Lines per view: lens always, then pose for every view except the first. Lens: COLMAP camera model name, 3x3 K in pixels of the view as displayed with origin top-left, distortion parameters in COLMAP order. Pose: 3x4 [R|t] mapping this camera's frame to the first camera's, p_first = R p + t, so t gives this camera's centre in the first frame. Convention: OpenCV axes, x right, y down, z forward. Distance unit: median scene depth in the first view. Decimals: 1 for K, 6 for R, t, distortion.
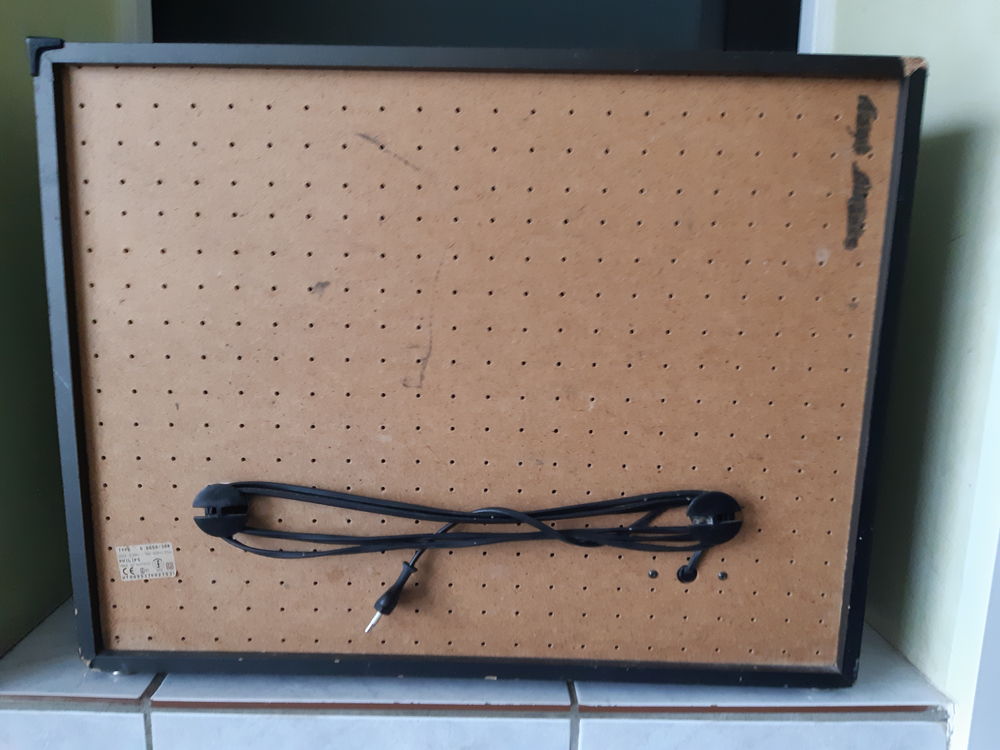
lens RADIAL K [[776.9, 0, 500.4], [0, 776.9, 370.8], [0, 0, 1]] dist [0.034805, -0.076070]
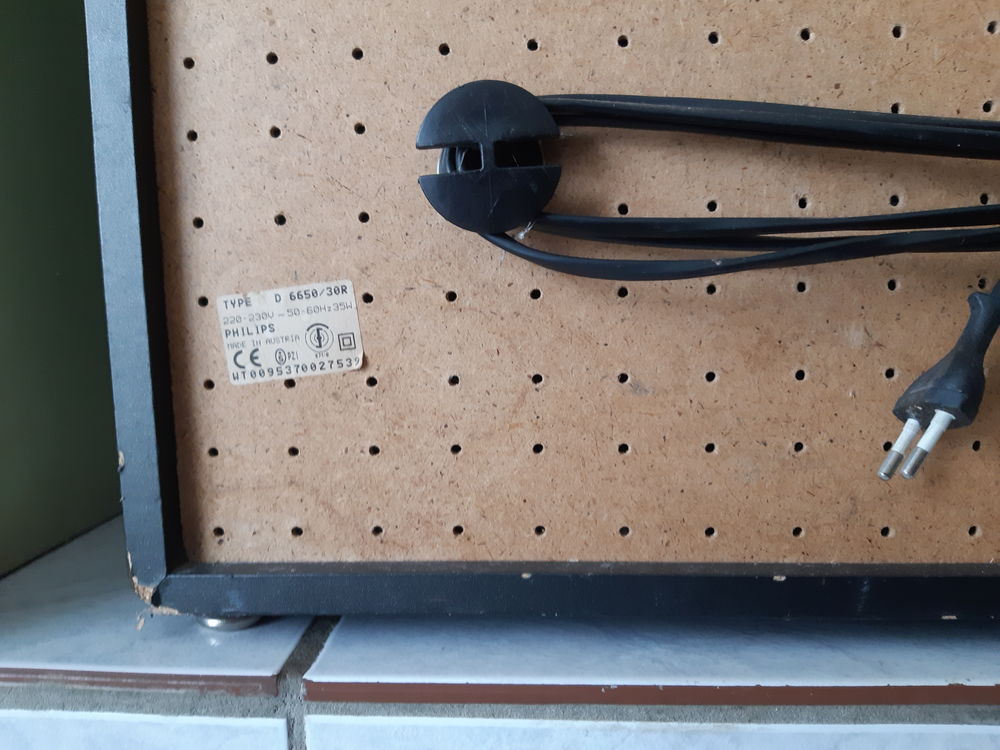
lens RADIAL K [[776.9, 0, 497.0], [0, 776.9, 379.1], [0, 0, 1]] dist [0.034805, -0.076070]
pose [[0.996150, -0.034344, -0.080652, -0.313920], [0.028662, 0.997095, -0.070575, 0.299574], [0.082842, 0.067992, 0.994241, 0.605800]]
